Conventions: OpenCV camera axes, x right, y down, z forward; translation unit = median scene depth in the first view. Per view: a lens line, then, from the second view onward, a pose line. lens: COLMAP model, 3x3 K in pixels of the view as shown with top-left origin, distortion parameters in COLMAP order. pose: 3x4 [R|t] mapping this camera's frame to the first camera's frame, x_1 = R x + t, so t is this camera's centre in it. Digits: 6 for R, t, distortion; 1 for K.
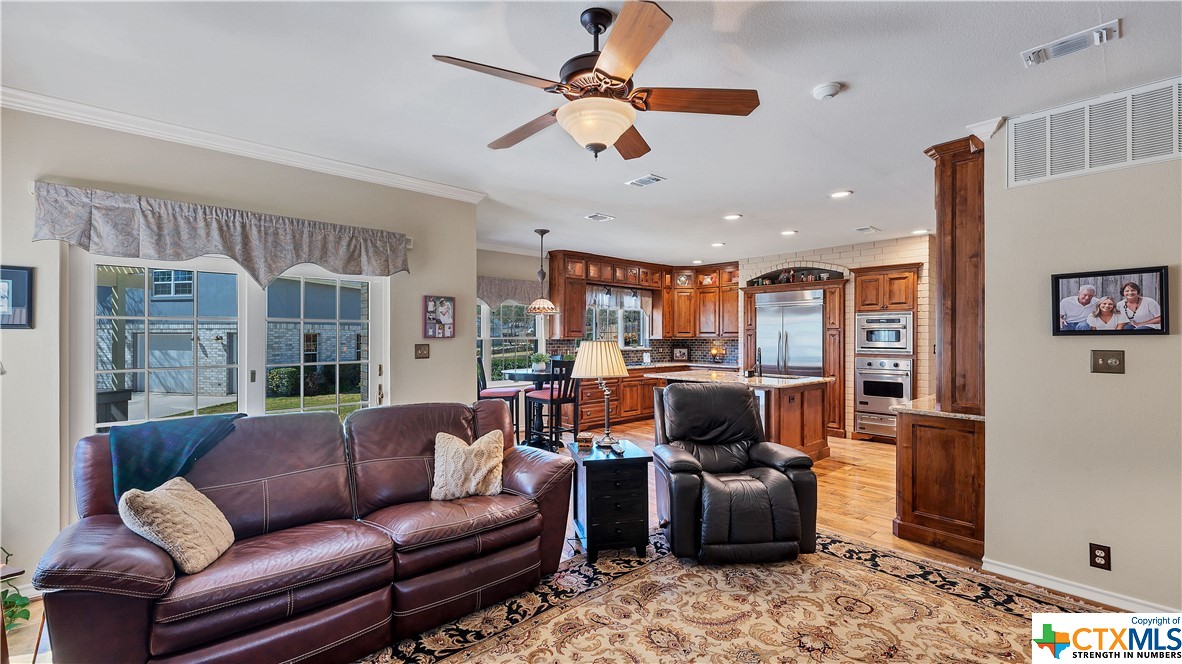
lens RADIAL K [[486.3, 0, 591.0], [0, 486.3, 332.0], [0, 0, 1]] dist [0.000721, 0.000043]
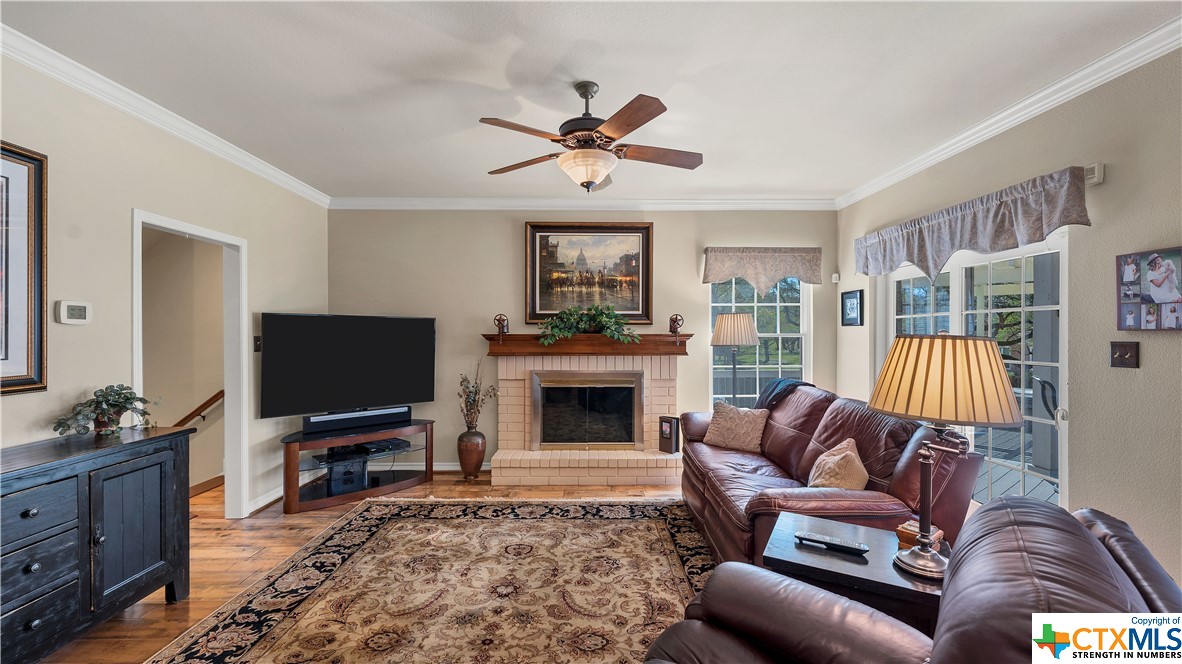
lens RADIAL K [[489.7, 0, 594.5], [0, 489.7, 328.5], [0, 0, 1]] dist [-0.000291, -0.000164]
pose [[-0.654975, -0.008944, -0.755598, 0.270078], [0.003652, 0.999881, -0.015002, 0.008773], [0.755642, -0.012585, -0.654864, 0.506654]]
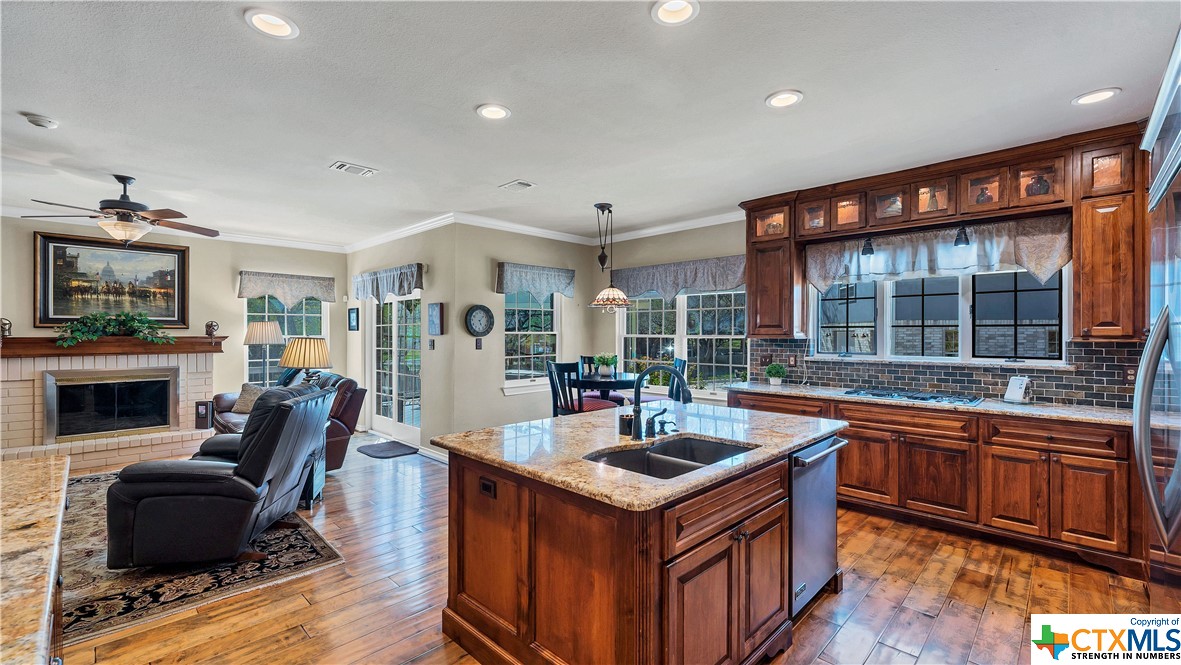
lens RADIAL K [[488.7, 0, 590.5], [0, 488.7, 332.5], [0, 0, 1]] dist [0.000899, 0.000287]
pose [[0.066509, -0.002694, -0.997782, 0.591877], [0.007069, 0.999973, -0.002229, 0.006695], [0.997761, -0.006905, 0.066526, 0.758048]]
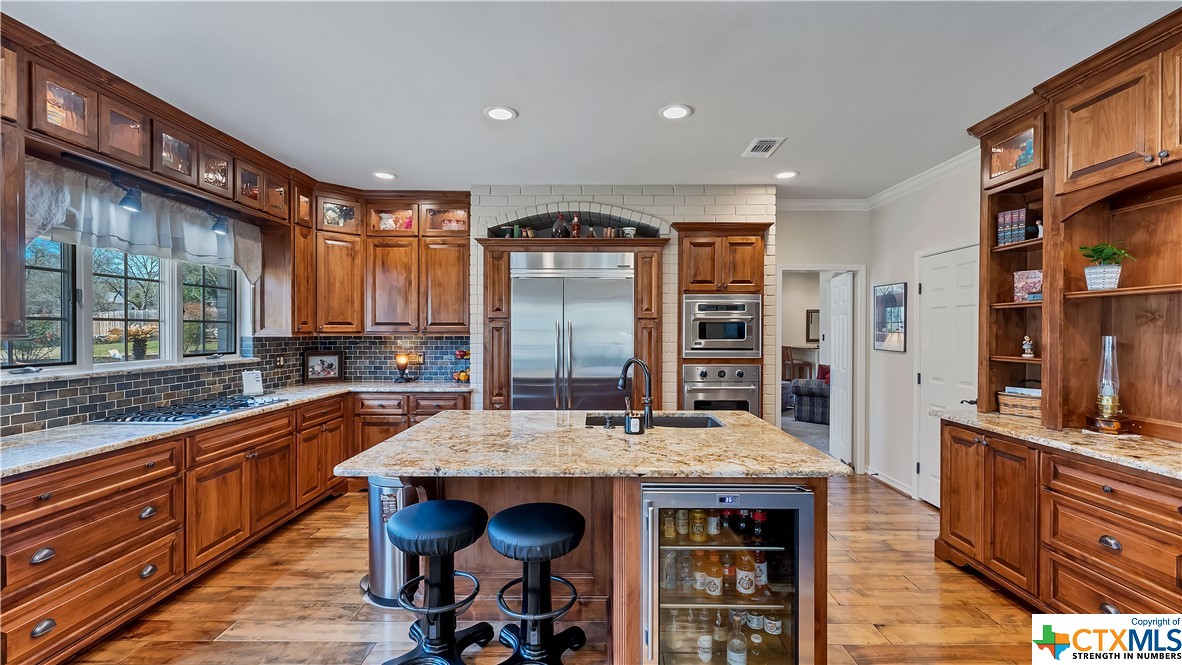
lens RADIAL K [[486.3, 0, 591.0], [0, 486.3, 332.5], [0, 0, 1]] dist [0.000721, 0.000043]
pose [[0.670540, -0.003523, 0.741865, -0.000175], [-0.006975, 0.999915, 0.011053, 0.004065], [-0.741840, -0.012586, 0.670458, 0.609525]]
